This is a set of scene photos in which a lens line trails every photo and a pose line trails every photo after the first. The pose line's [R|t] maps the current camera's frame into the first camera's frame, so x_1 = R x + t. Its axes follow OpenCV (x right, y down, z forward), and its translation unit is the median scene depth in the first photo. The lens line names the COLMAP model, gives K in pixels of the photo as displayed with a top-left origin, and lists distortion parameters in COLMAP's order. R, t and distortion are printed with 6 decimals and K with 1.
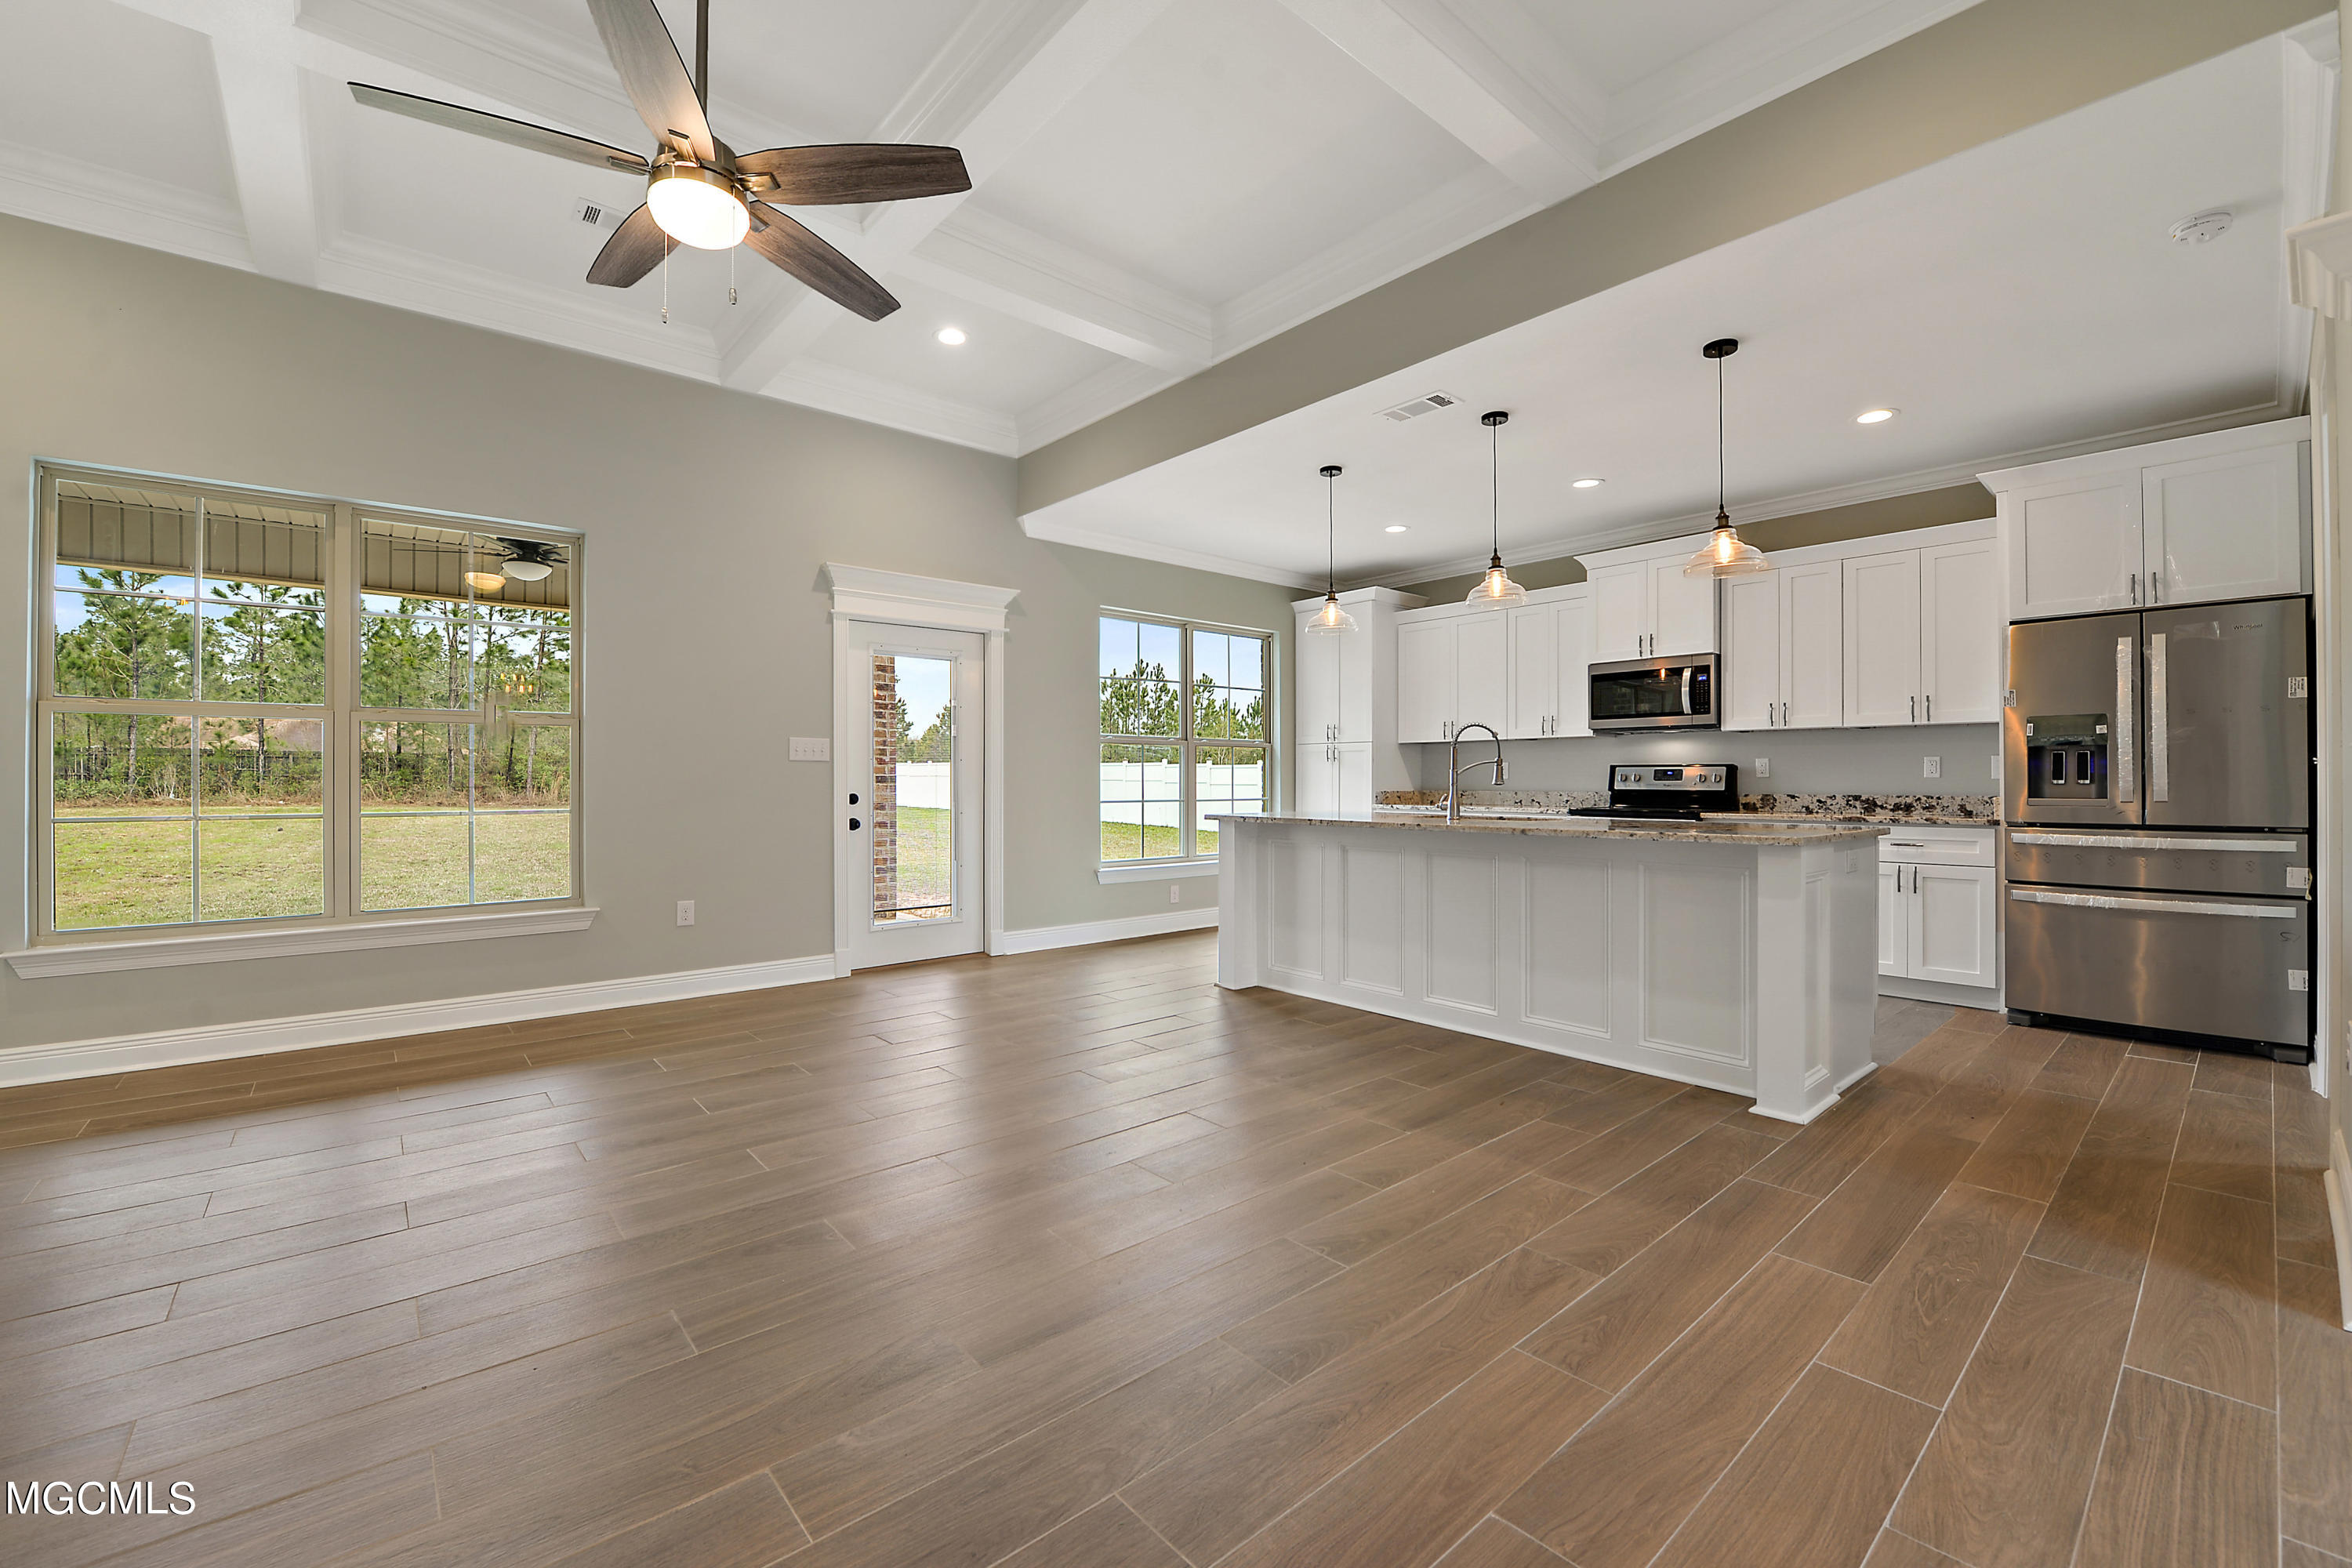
lens RADIAL K [[949.0, 0, 1170.4], [0, 949.0, 775.3], [0, 0, 1]] dist [-0.014005, -0.000721]
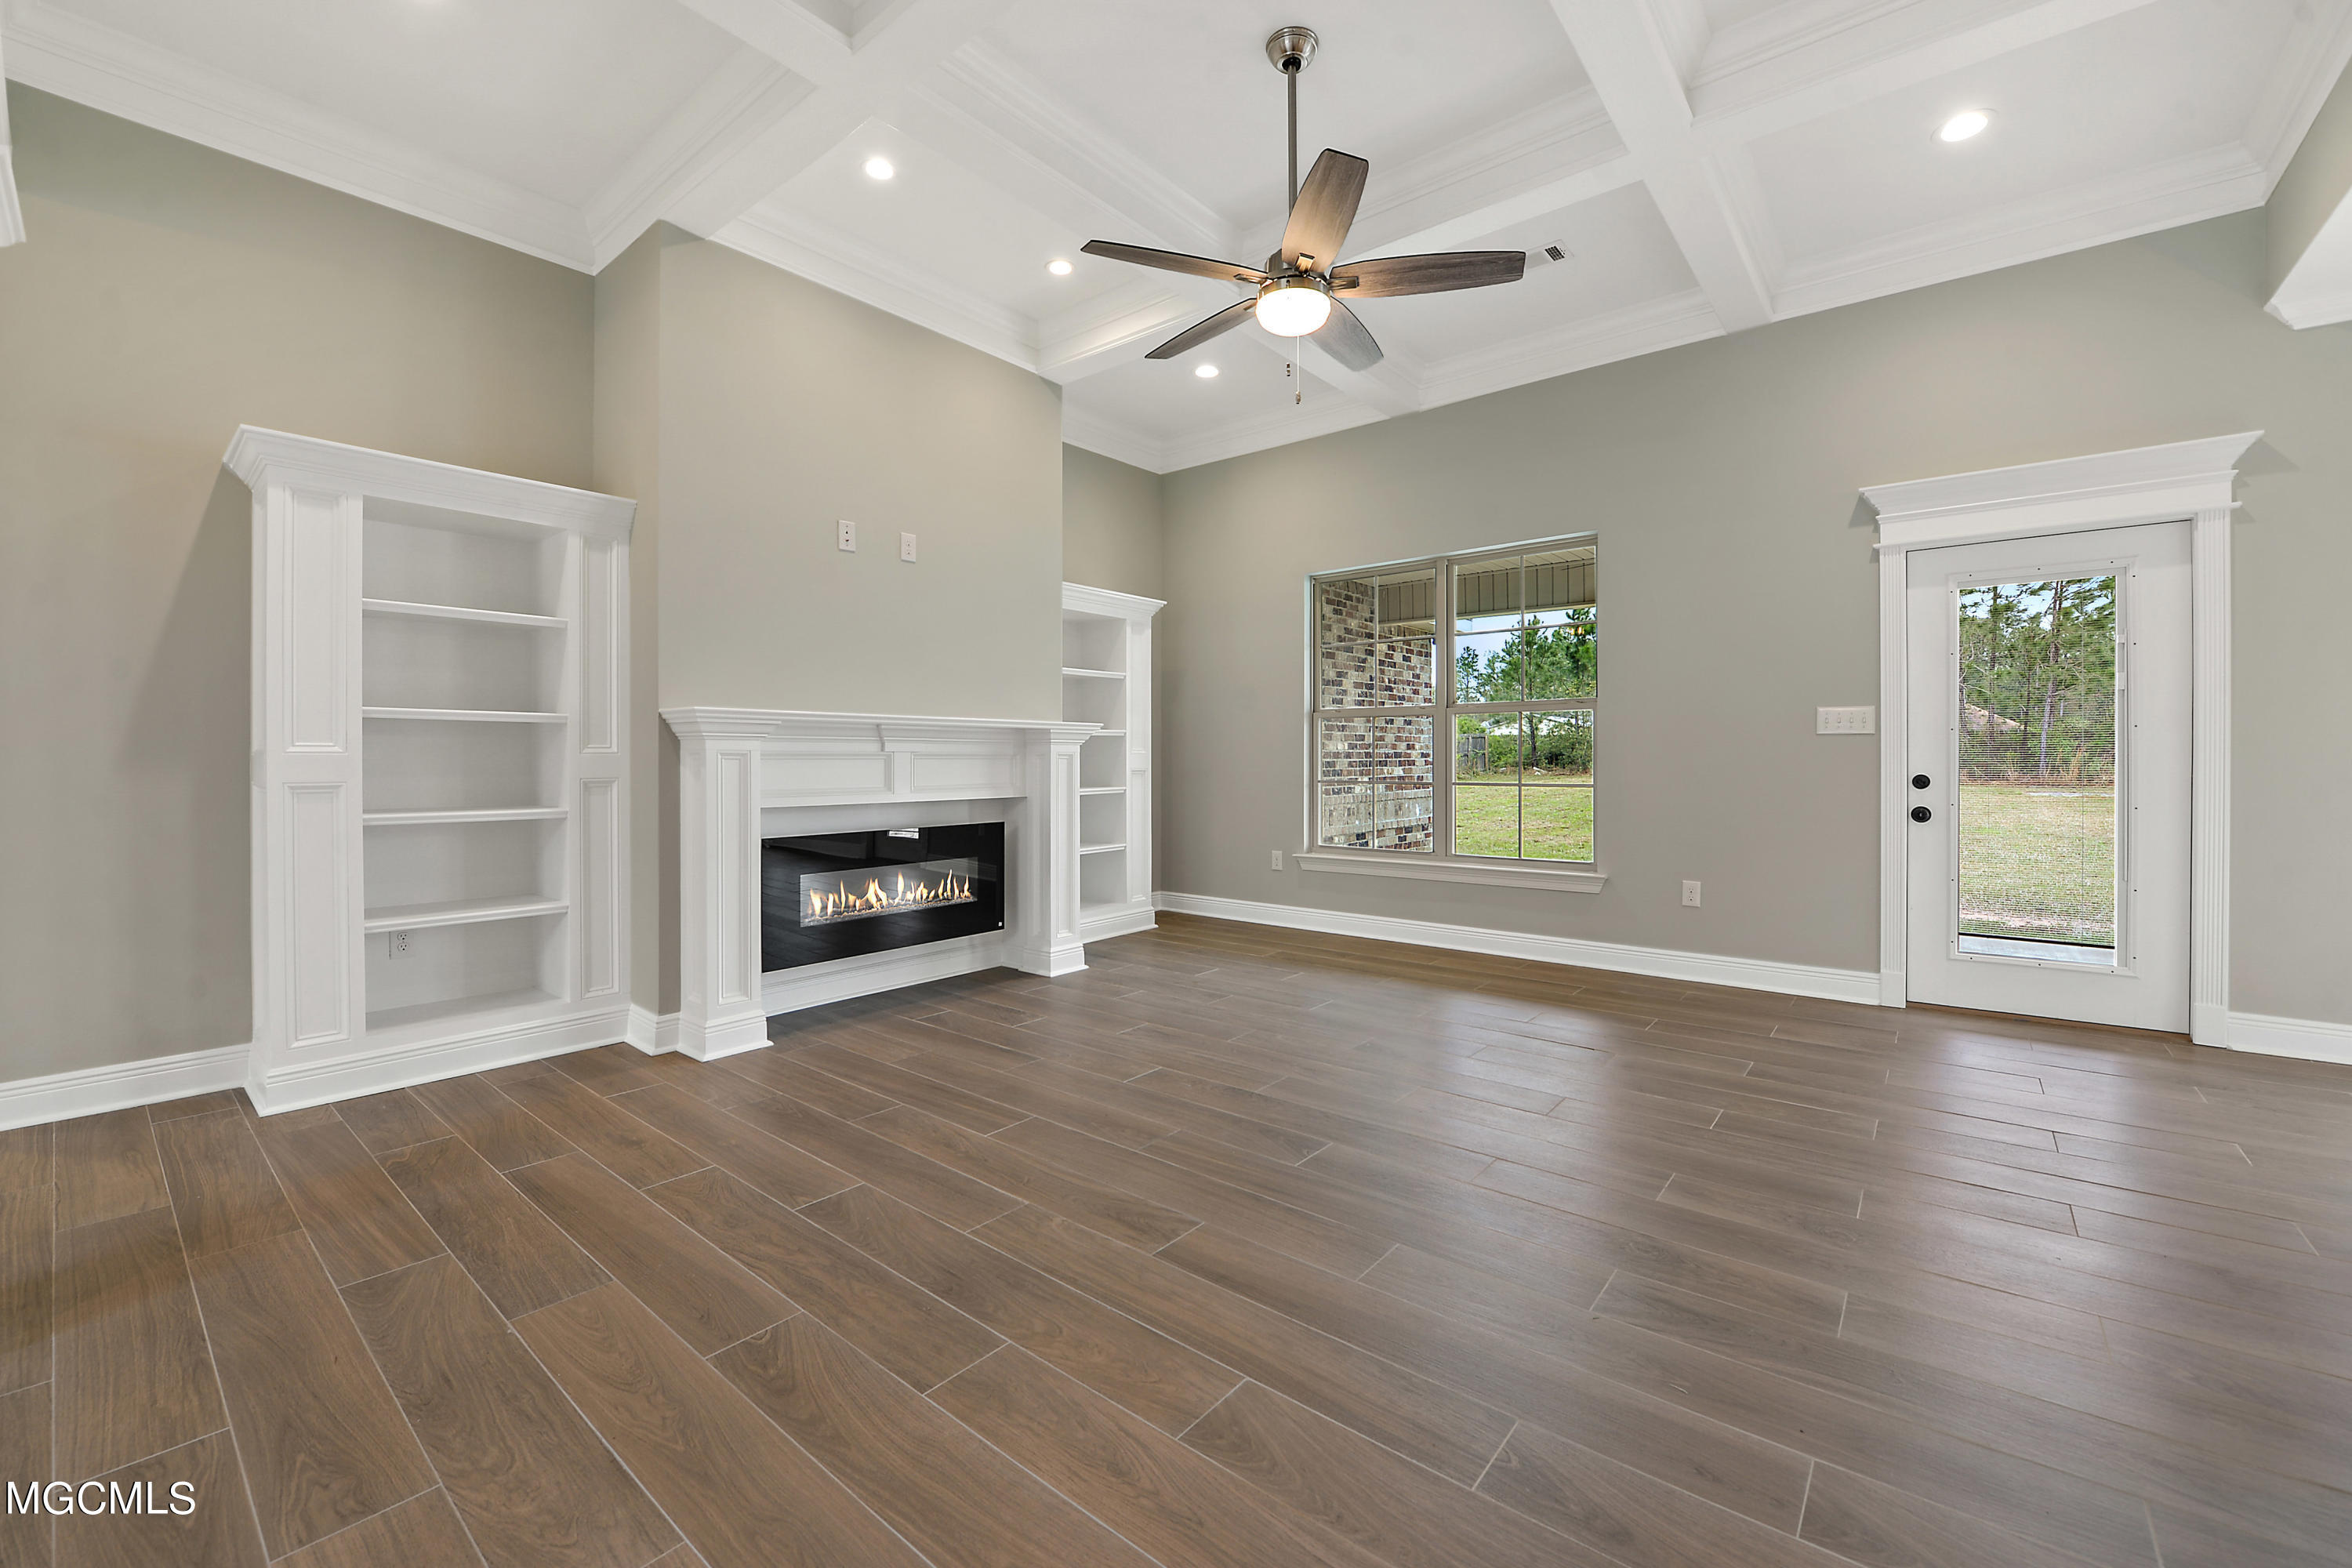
lens RADIAL K [[942.8, 0, 1164.9], [0, 942.8, 765.4], [0, 0, 1]] dist [-0.007824, -0.003659]
pose [[0.171029, 0.008103, -0.985233, 0.321129], [0.006853, 0.999932, 0.009413, 0.000219], [0.985242, -0.008362, 0.170962, 0.271468]]
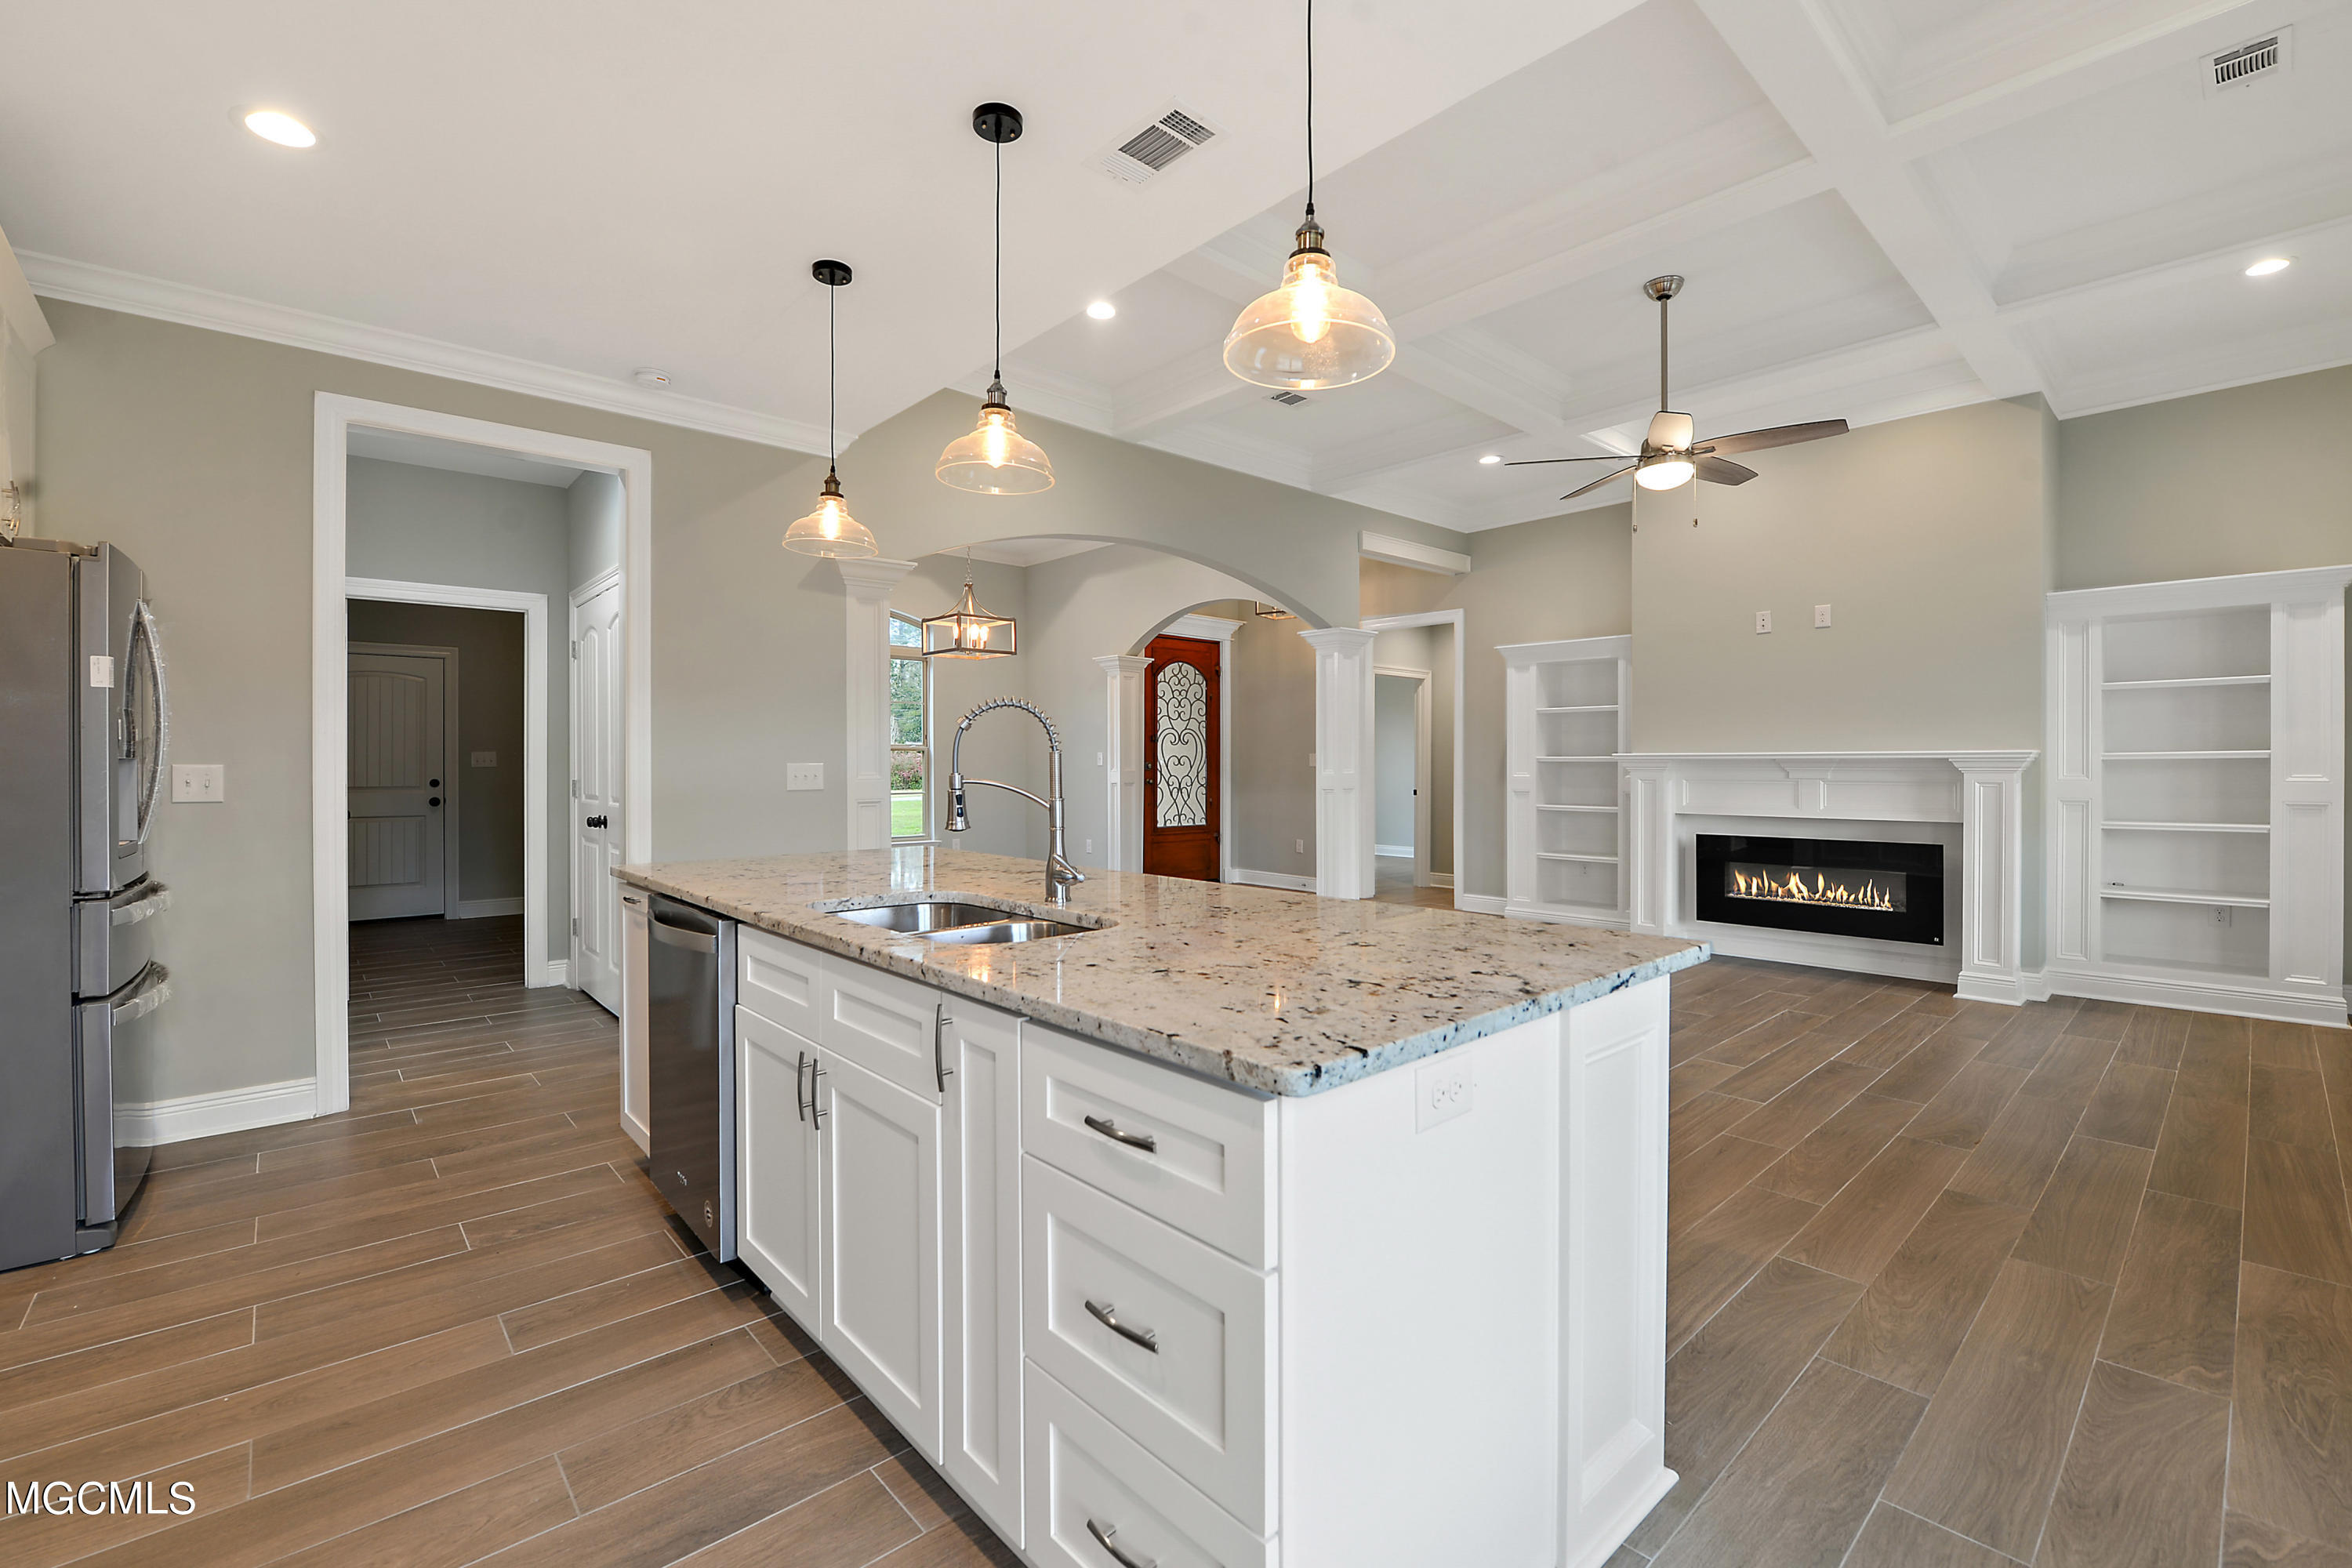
lens RADIAL K [[1001.0, 0, 1168.7], [0, 1001.0, 770.2], [0, 0, 1]] dist [-0.015945, 0.000288]
pose [[-0.999573, 0.002897, -0.029092, 0.218294], [0.002905, 0.999996, -0.000261, -0.016820], [0.029092, -0.000345, -0.999577, 1.274644]]
